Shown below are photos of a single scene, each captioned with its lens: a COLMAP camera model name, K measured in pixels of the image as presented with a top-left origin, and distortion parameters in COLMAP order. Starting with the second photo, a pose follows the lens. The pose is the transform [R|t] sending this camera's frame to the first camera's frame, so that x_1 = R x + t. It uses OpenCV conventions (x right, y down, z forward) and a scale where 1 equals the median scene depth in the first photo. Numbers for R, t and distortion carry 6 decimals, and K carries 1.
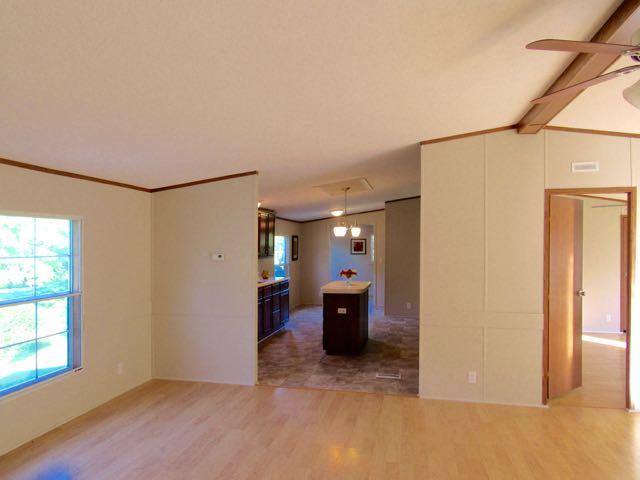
lens RADIAL K [[456.6, 0, 322.6], [0, 456.6, 240.3], [0, 0, 1]] dist [0.002888, 0.002521]
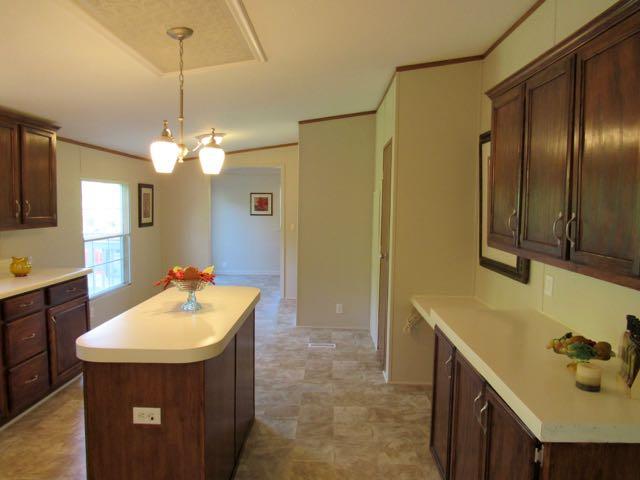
lens RADIAL K [[456.6, 0, 322.6], [0, 456.6, 240.3], [0, 0, 1]] dist [0.002888, 0.002521]
pose [[0.983545, -0.008024, 0.180485, 0.069433], [-0.008259, 0.995972, 0.089286, 0.008837], [-0.180475, -0.089308, 0.979517, 0.473277]]
